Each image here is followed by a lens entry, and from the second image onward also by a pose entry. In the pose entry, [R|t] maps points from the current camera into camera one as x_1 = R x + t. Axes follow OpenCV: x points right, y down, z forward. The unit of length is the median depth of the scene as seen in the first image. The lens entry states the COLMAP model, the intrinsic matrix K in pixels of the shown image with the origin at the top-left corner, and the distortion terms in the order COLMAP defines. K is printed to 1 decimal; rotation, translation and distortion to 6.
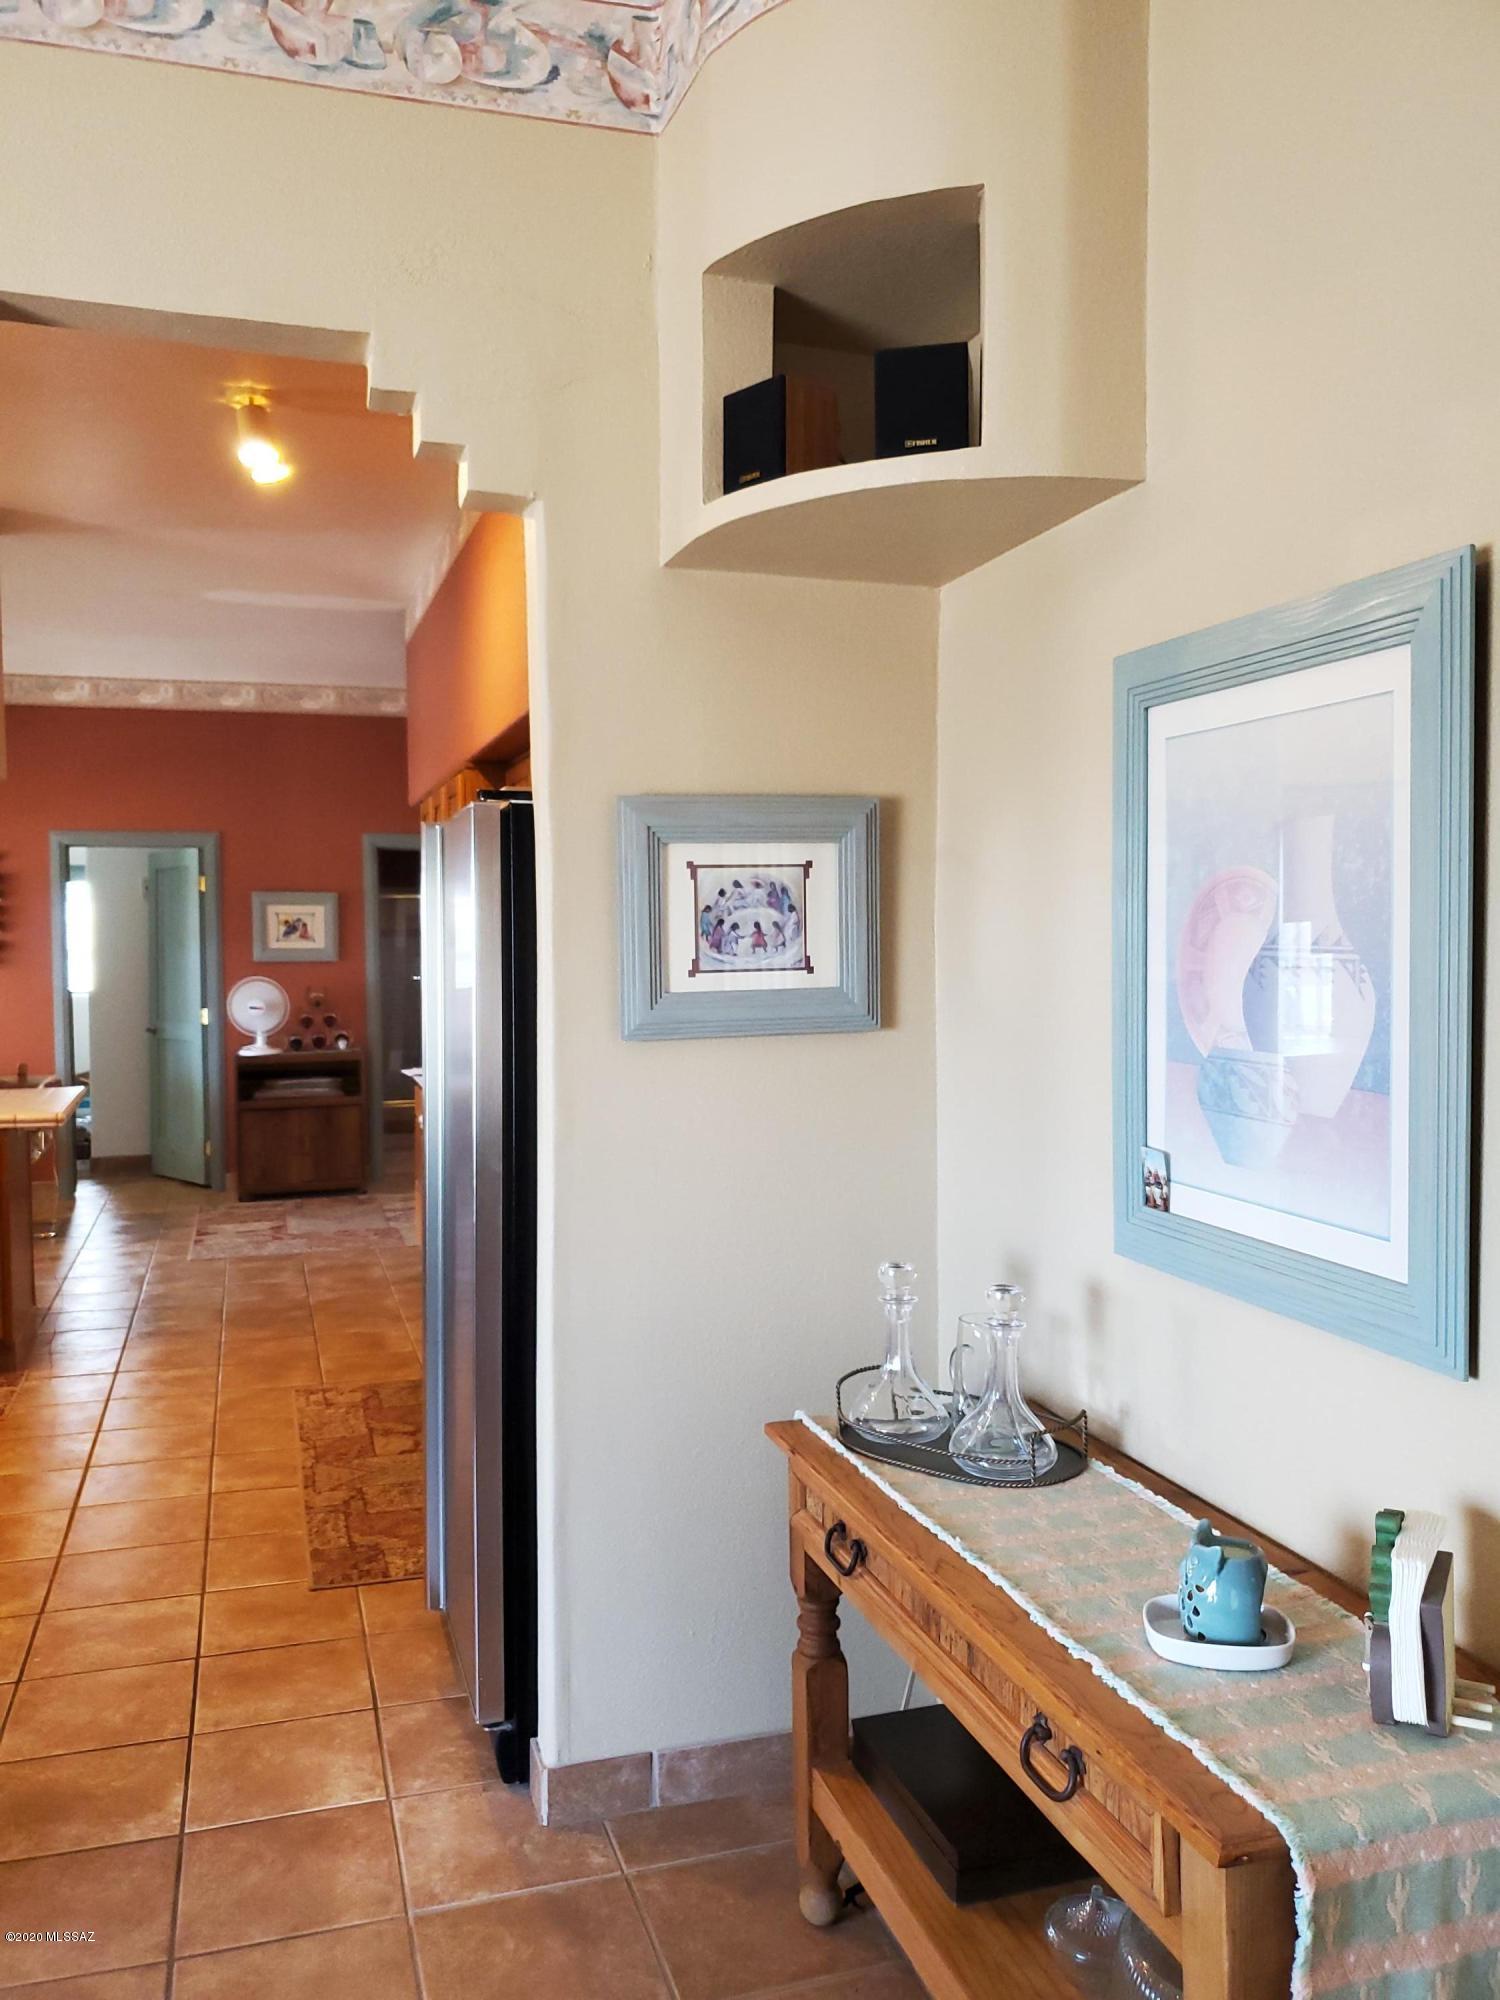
lens RADIAL K [[1562.4, 0, 756.4], [0, 1562.4, 1007.4], [0, 0, 1]] dist [0.007485, -0.025175]
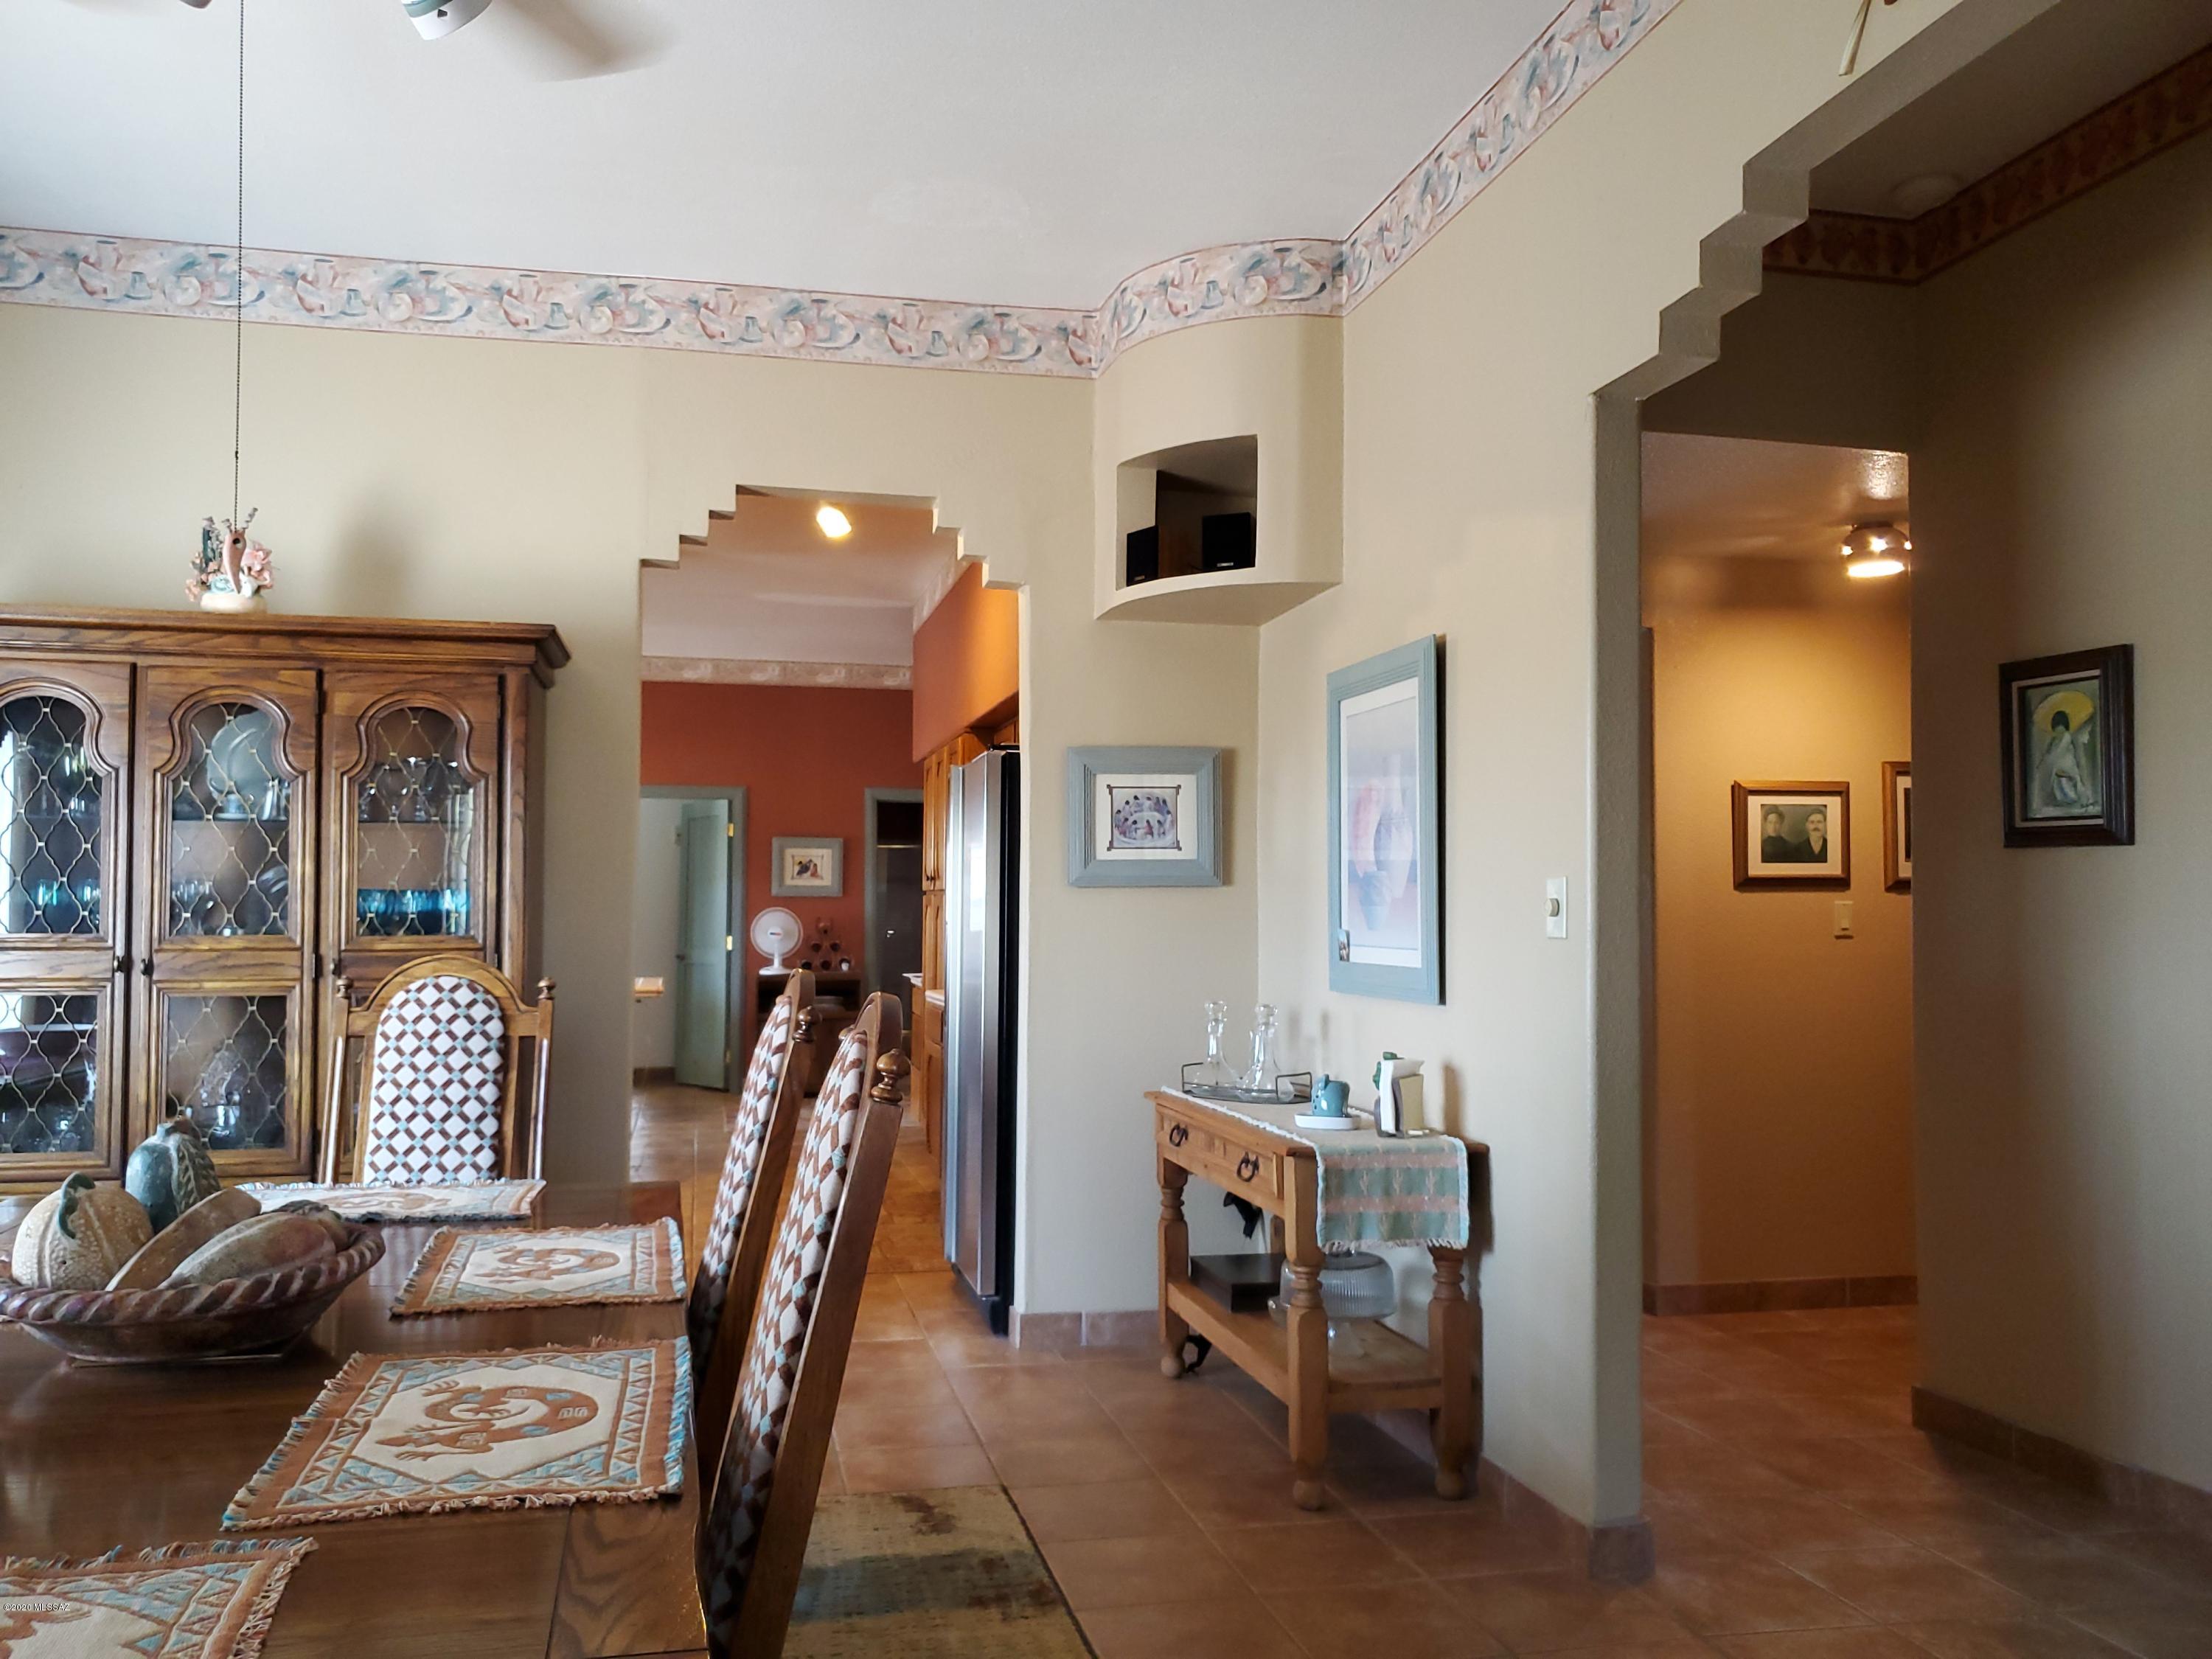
lens RADIAL K [[1728.0, 0, 1081.3], [0, 1728.0, 873.4], [0, 0, 1]] dist [0.007485, -0.025175]
pose [[0.995504, 0.006803, -0.094477, 0.109829], [-0.013445, 0.997467, -0.069852, 0.141264], [0.093763, 0.070808, 0.993073, -0.915700]]
